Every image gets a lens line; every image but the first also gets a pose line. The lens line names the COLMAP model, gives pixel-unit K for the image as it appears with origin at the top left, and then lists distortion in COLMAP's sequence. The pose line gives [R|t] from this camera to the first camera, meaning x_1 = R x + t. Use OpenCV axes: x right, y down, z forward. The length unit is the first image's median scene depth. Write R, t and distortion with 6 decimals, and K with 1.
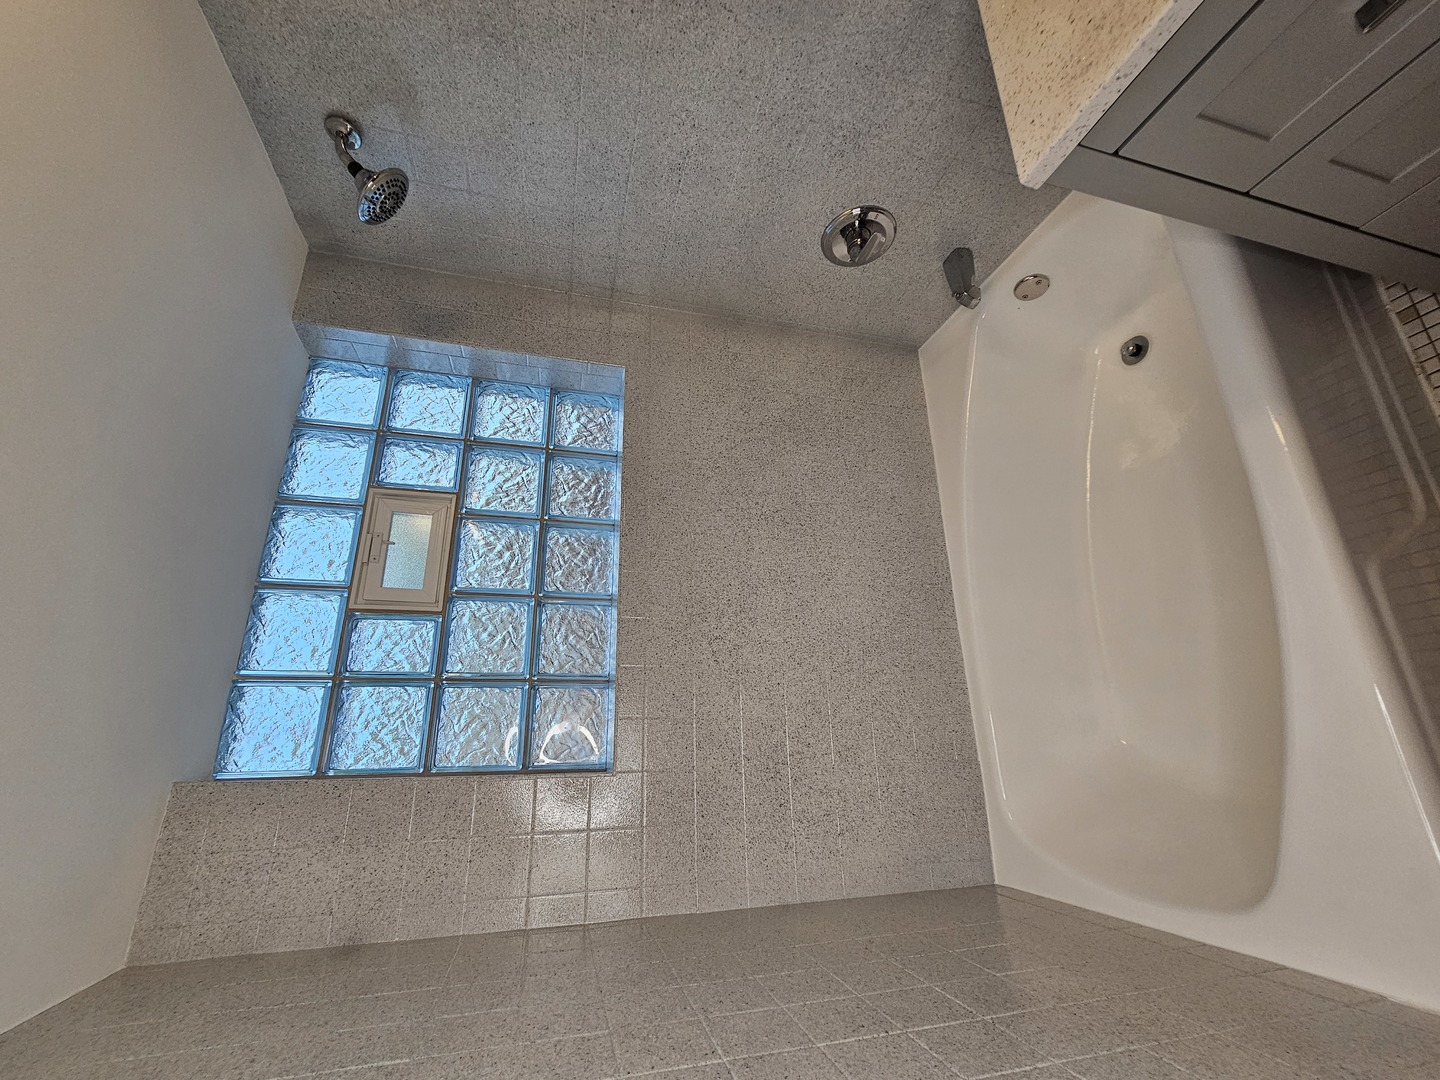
lens RADIAL K [[590.0, 0, 714.3], [0, 590.0, 549.0], [0, 0, 1]] dist [-0.009556, 0.003210]
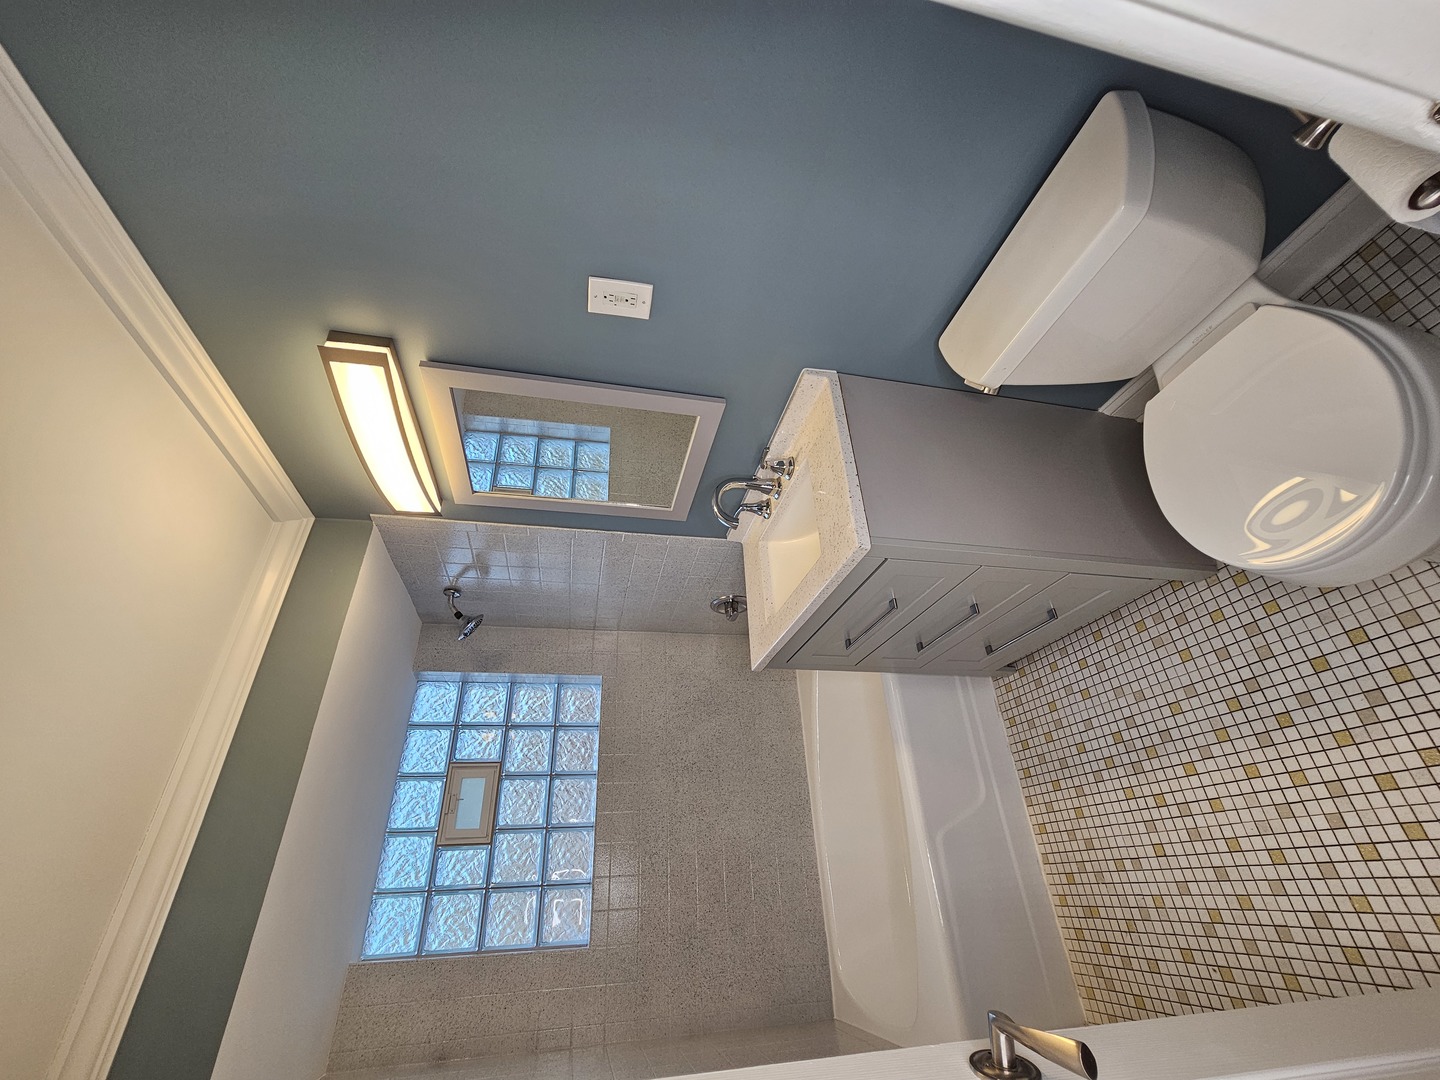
lens RADIAL K [[590.0, 0, 714.3], [0, 590.0, 549.0], [0, 0, 1]] dist [-0.009556, 0.003210]
pose [[0.998666, -0.045298, -0.024791, 0.250450], [0.039705, 0.980556, -0.192180, -0.362285], [0.033014, 0.190940, 0.981046, -0.770365]]
